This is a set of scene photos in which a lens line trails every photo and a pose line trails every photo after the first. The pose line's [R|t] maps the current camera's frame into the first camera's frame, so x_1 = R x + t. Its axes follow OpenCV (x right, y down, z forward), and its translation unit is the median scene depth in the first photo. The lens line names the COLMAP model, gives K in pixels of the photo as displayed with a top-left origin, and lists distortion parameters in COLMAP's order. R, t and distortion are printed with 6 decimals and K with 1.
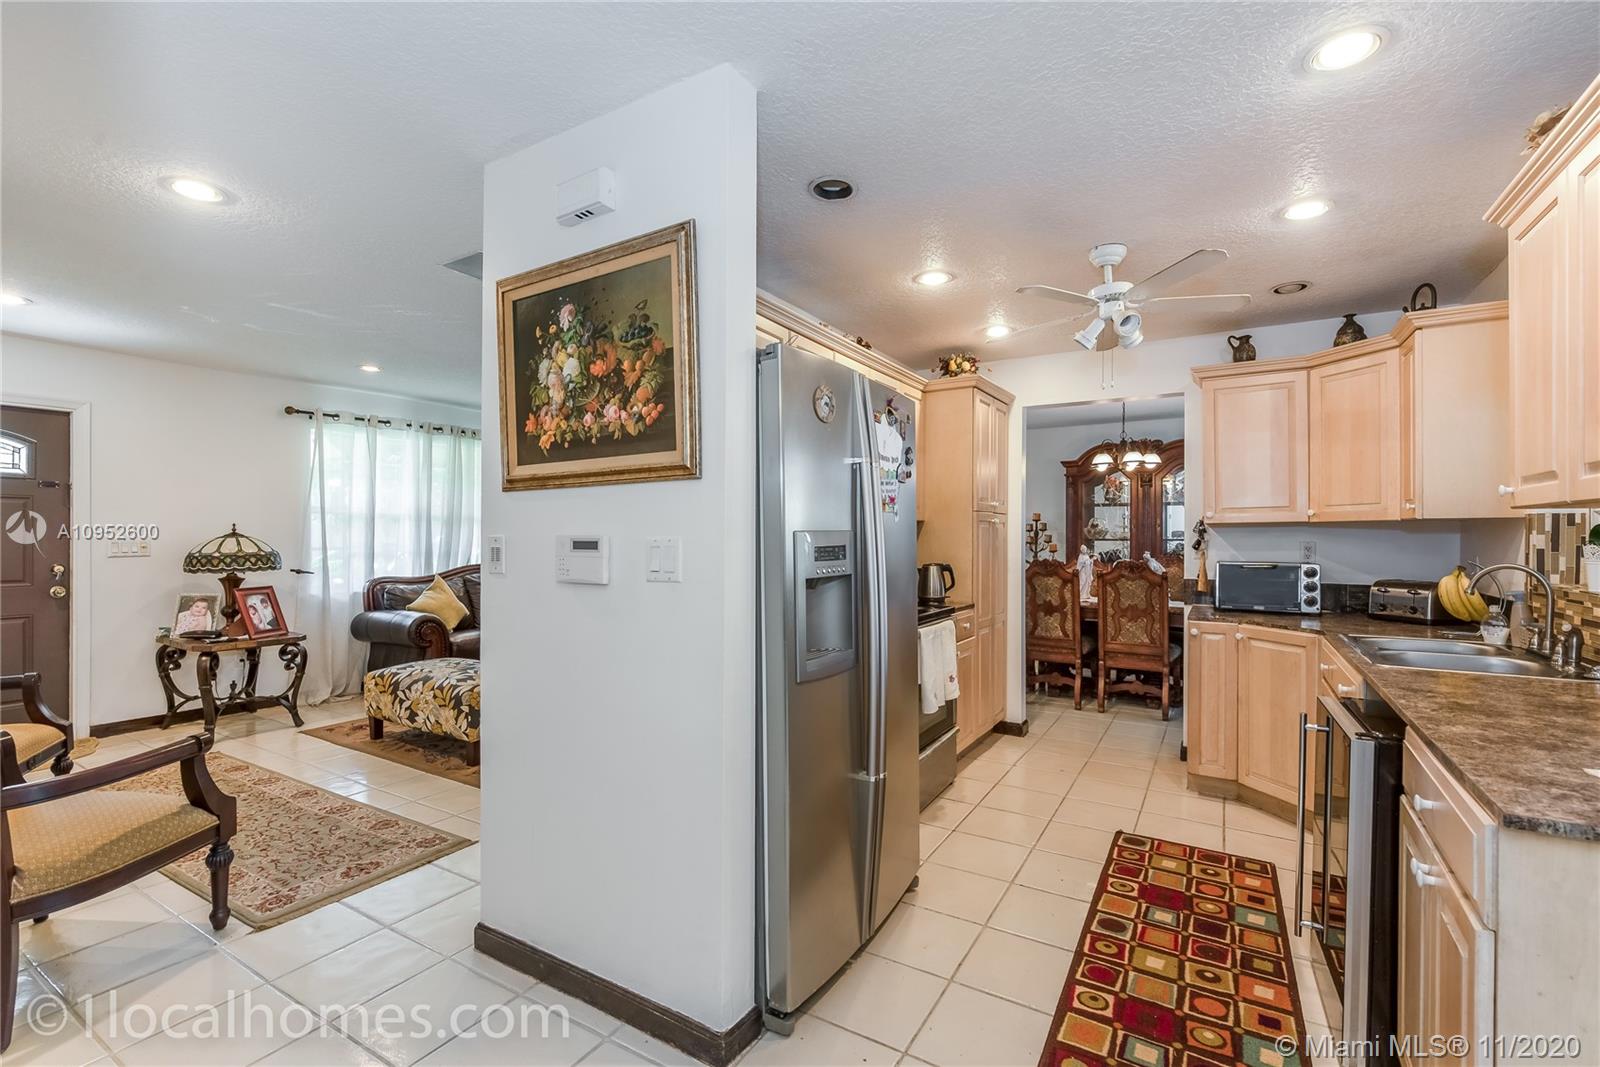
lens RADIAL K [[703.0, 0, 800.0], [0, 703.0, 533.5], [0, 0, 1]] dist [0.000824, -0.000331]
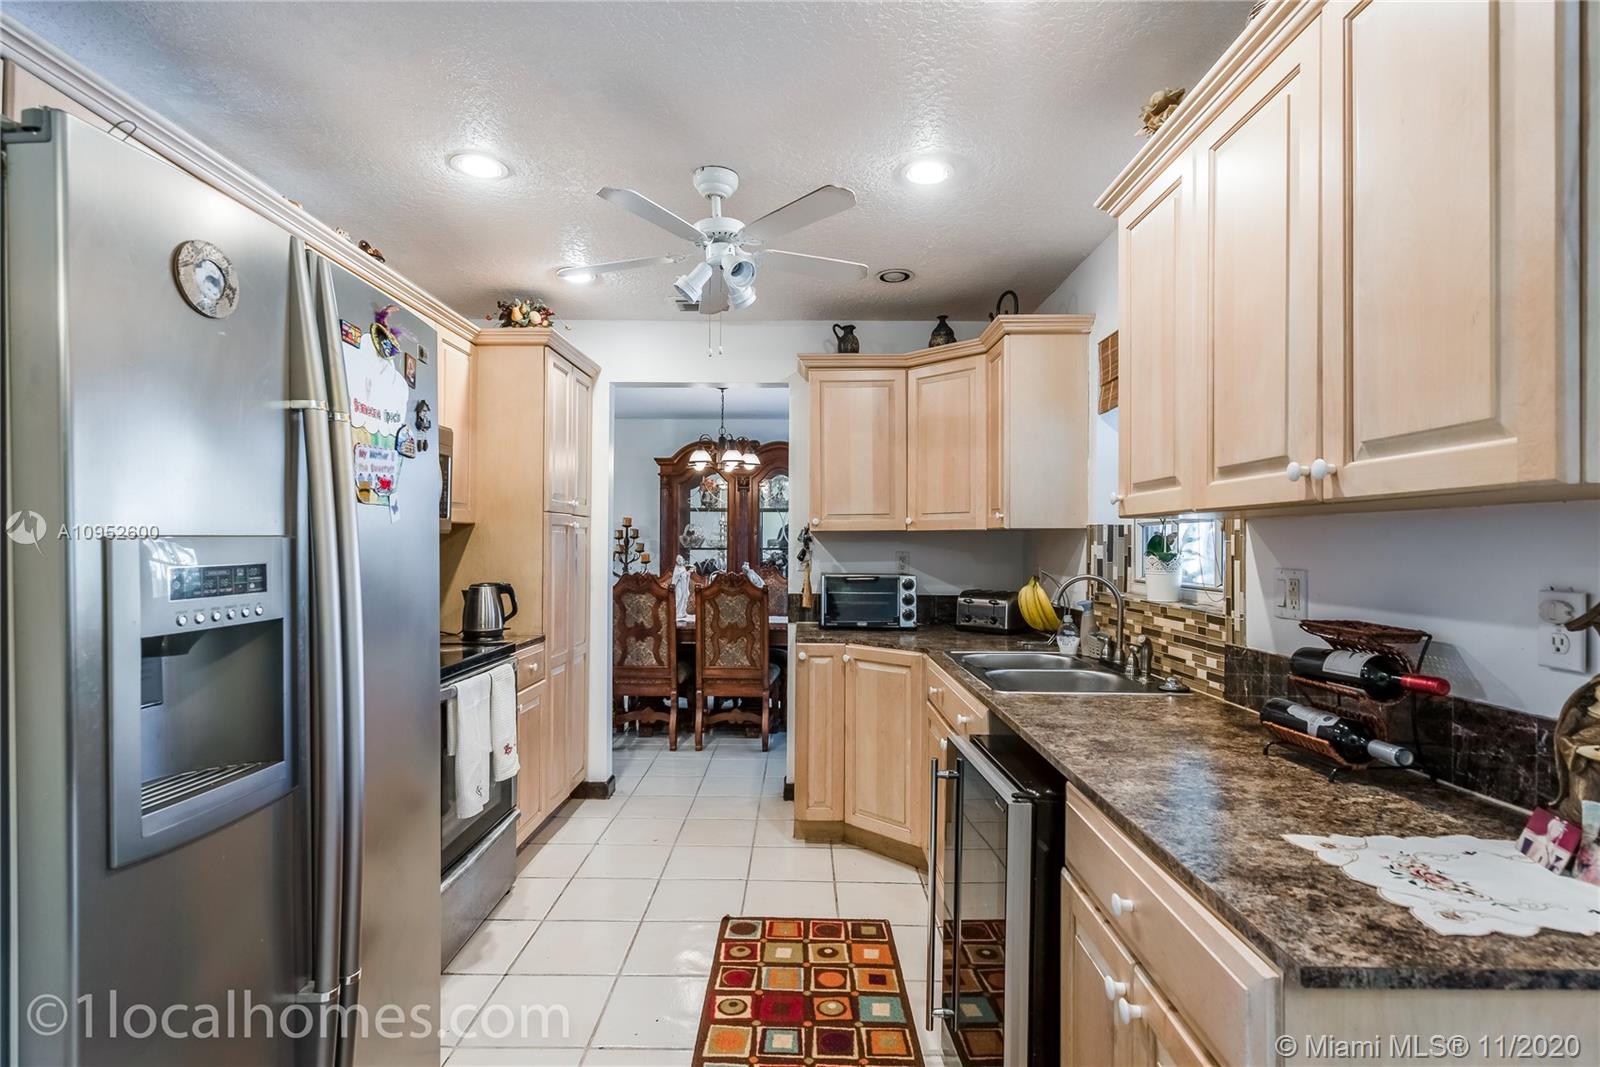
lens RADIAL K [[778.9, 0, 803.3], [0, 778.9, 541.9], [0, 0, 1]] dist [0.002466, -0.000057]
pose [[0.854292, 0.003636, 0.519780, 0.068814], [-0.004160, 0.999991, -0.000158, -0.000854], [-0.519777, -0.002027, 0.854300, 0.199114]]
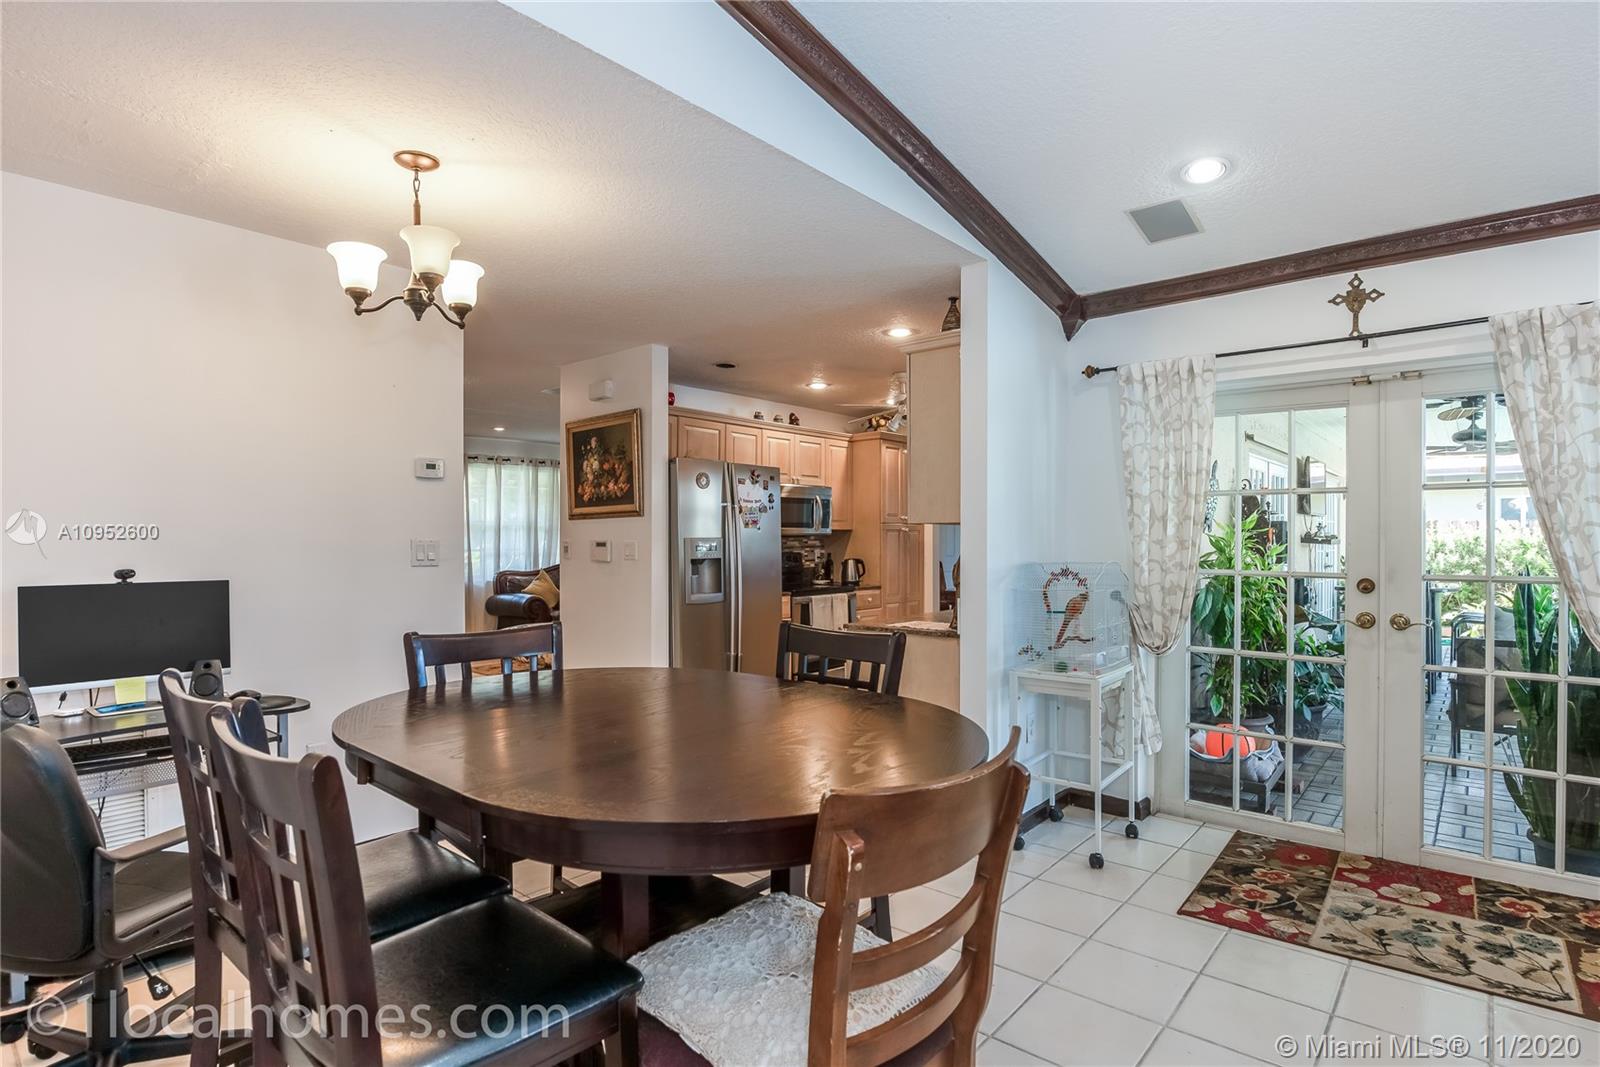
lens RADIAL K [[790.0, 0, 800.0], [0, 790.0, 533.5], [0, 0, 1]] dist [-0.025802, -0.000468]
pose [[0.987006, -0.005140, -0.160600, 0.459721], [0.004194, 0.999972, -0.006229, -0.000268], [0.160627, 0.005475, 0.987000, -0.878072]]
